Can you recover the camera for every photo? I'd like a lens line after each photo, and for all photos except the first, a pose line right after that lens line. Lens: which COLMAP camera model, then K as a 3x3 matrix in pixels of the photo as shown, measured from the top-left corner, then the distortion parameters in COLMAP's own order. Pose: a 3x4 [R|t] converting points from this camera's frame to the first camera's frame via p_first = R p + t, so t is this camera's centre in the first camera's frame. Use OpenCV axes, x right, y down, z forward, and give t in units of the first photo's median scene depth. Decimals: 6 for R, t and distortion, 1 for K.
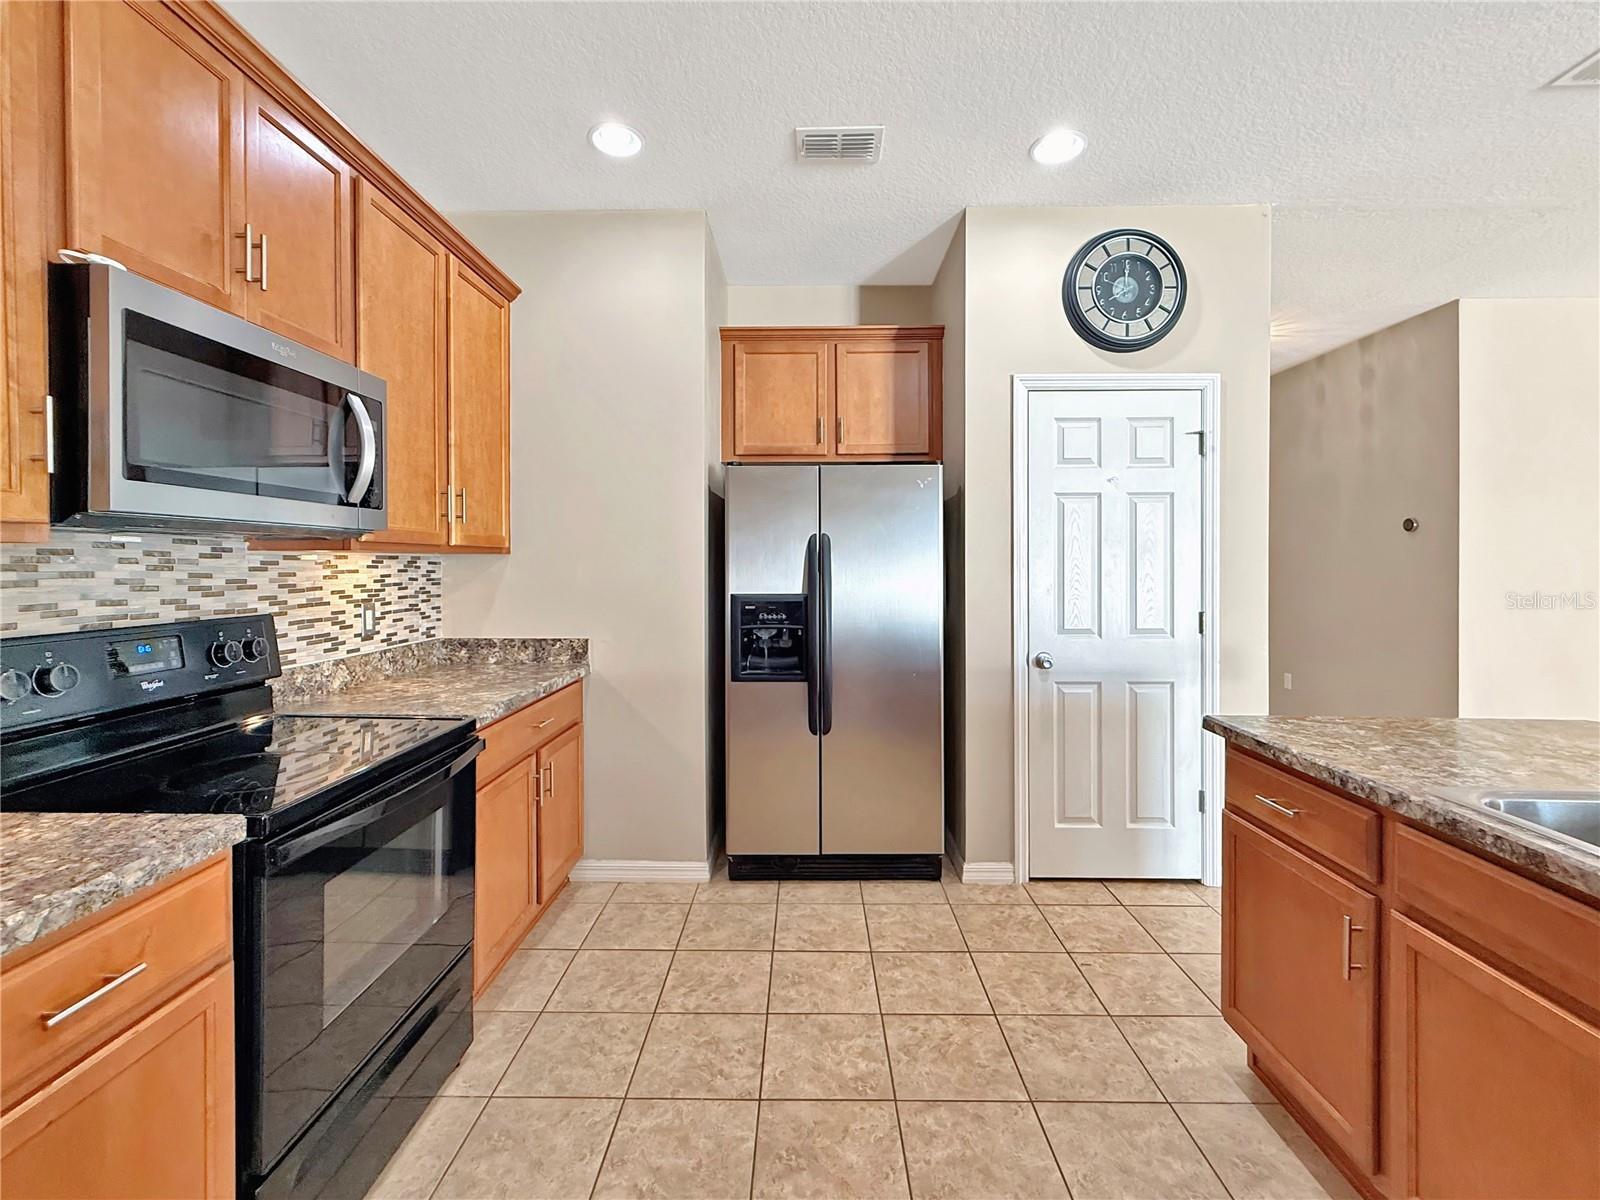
lens RADIAL K [[704.0, 0, 799.0], [0, 704.0, 569.0], [0, 0, 1]] dist [-0.000779, 0.000344]
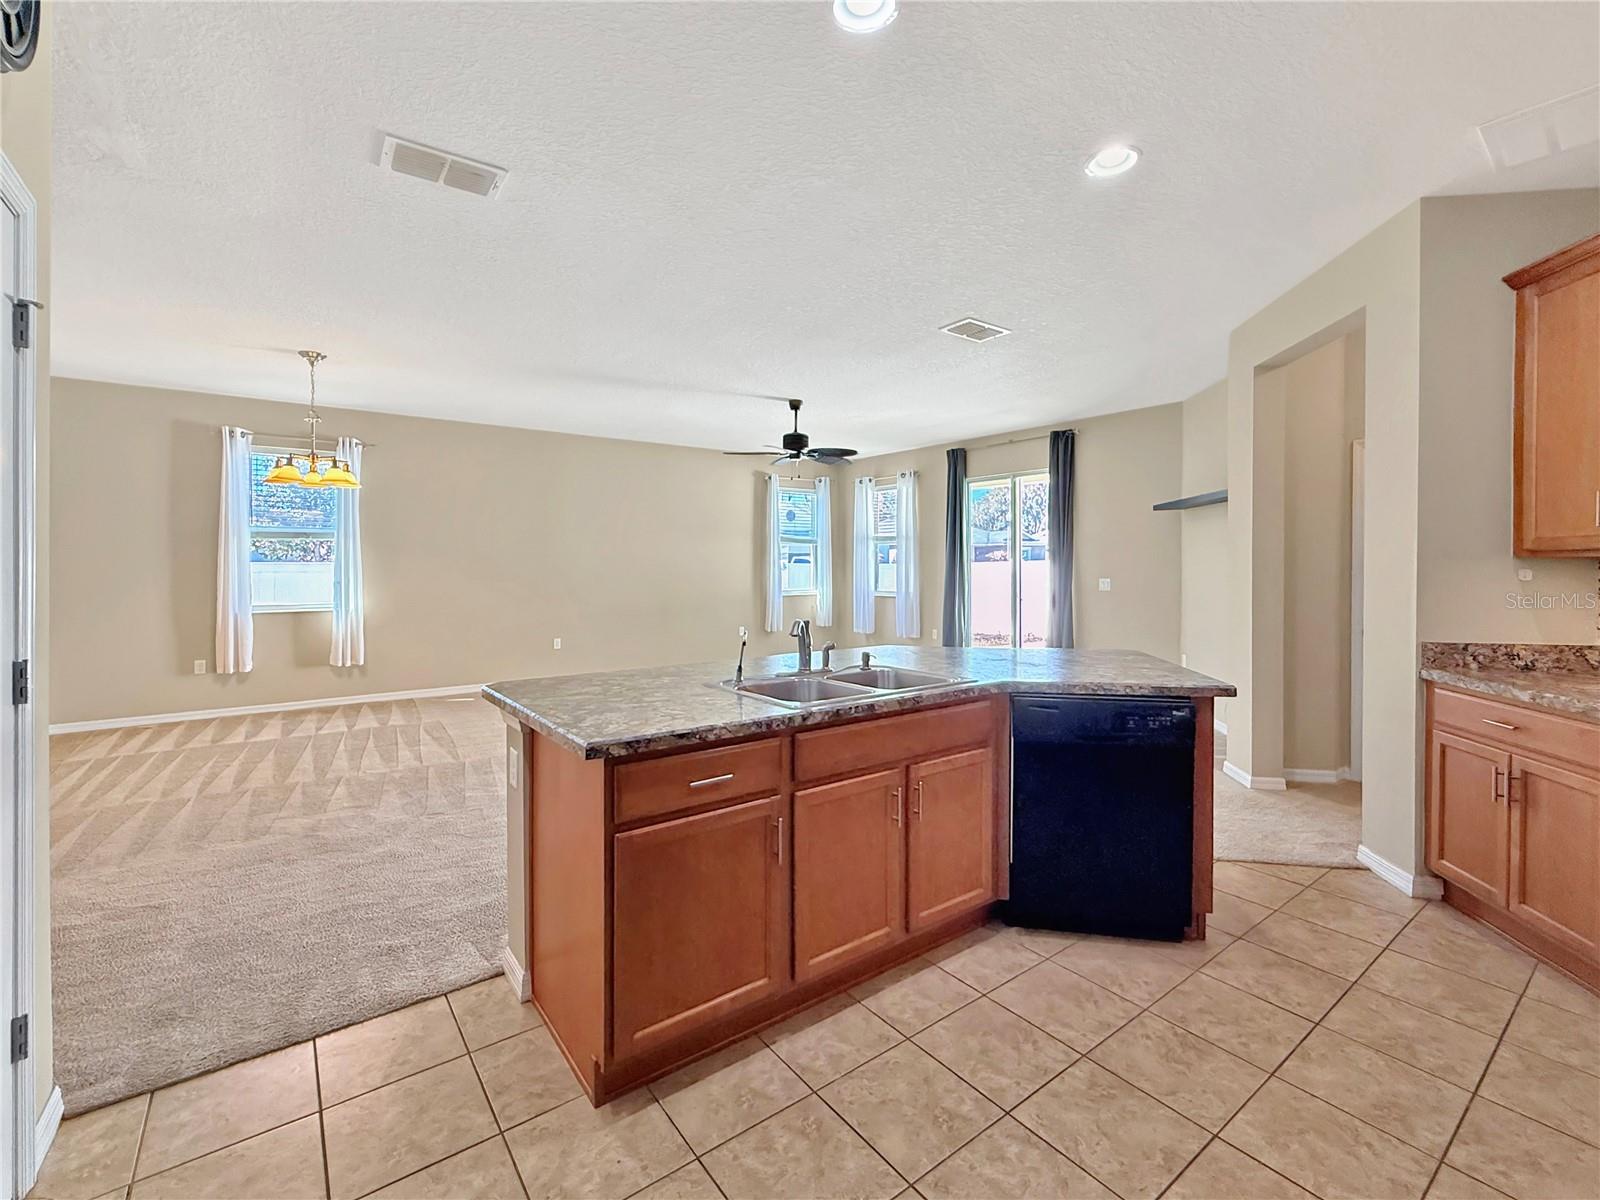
lens RADIAL K [[704.0, 0, 799.0], [0, 704.0, 569.0], [0, 0, 1]] dist [-0.000779, 0.000344]
pose [[-0.608868, -0.006434, 0.793246, -0.187218], [0.003840, 0.999931, 0.011058, -0.008285], [-0.793263, 0.009779, -0.608801, 0.982262]]
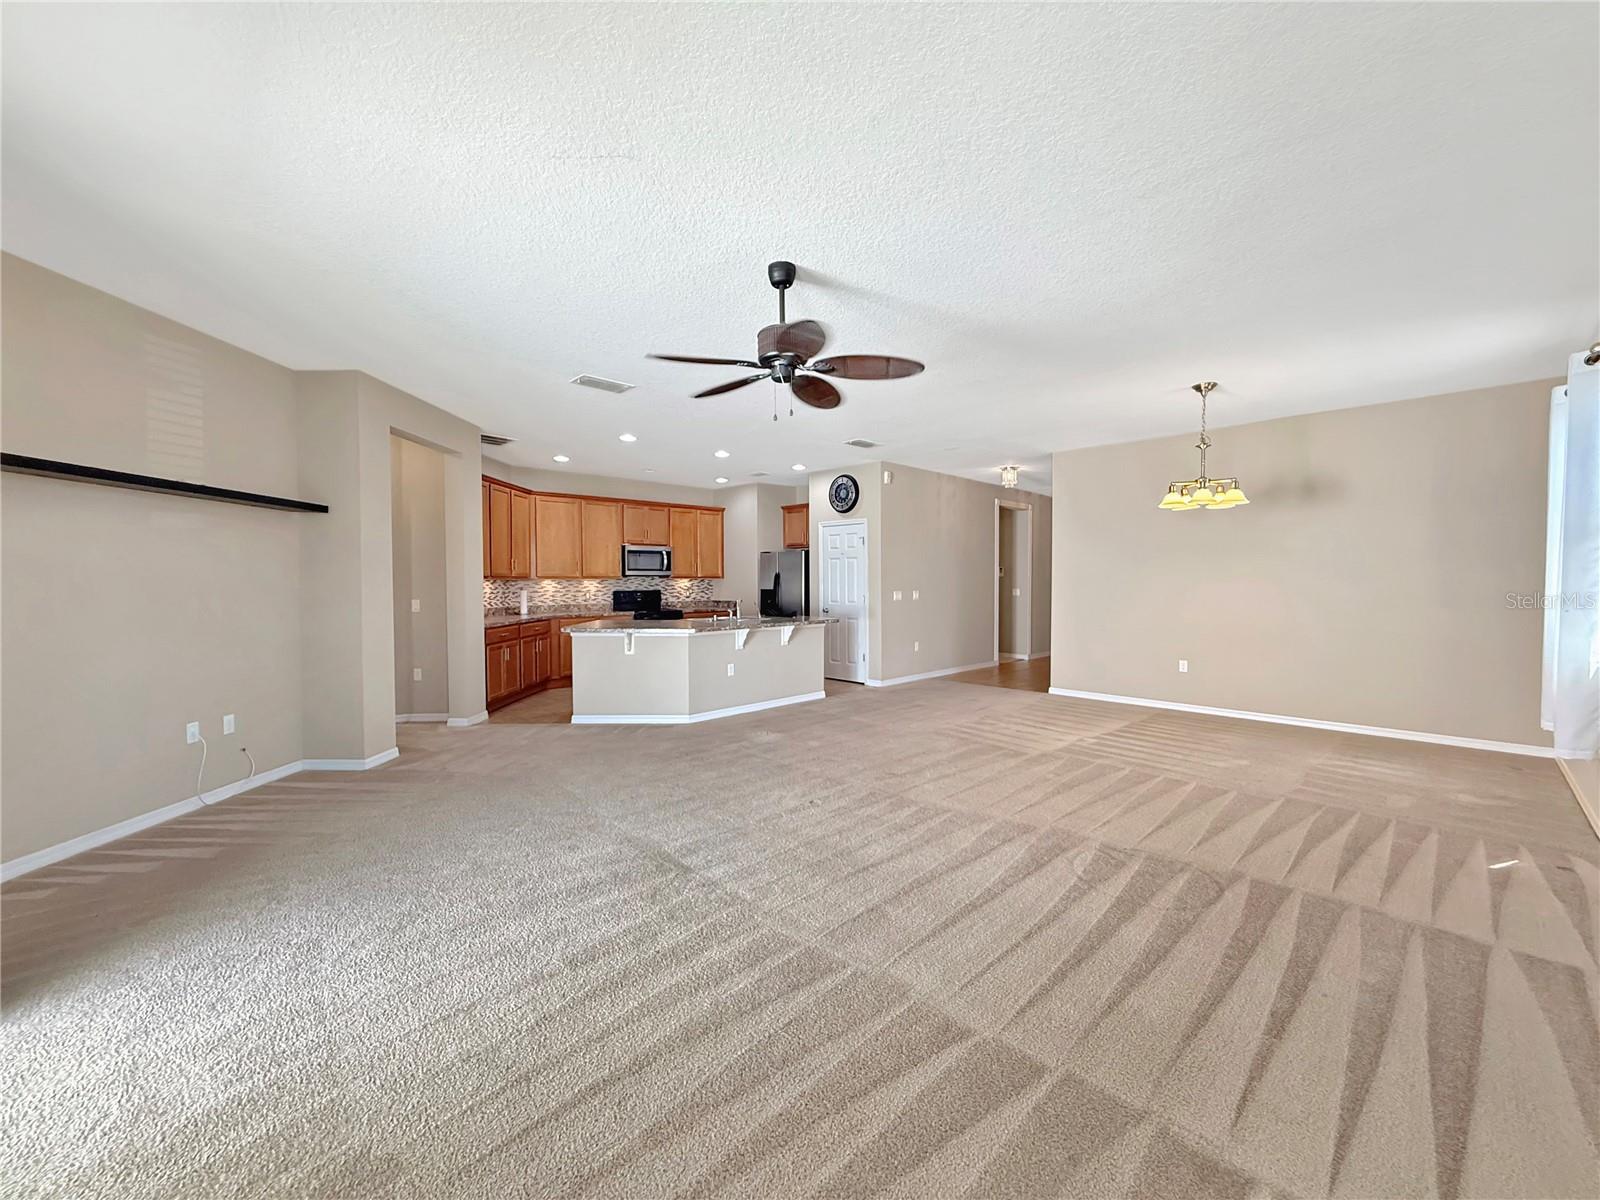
lens RADIAL K [[647.3, 0, 797.2], [0, 647.3, 598.9], [0, 0, 1]] dist [0.000695, 0.000242]
pose [[0.708429, 0.017084, -0.705575, 2.684333], [-0.000977, 0.999730, 0.023225, 0.010054], [0.705781, -0.015764, 0.708255, -1.372101]]
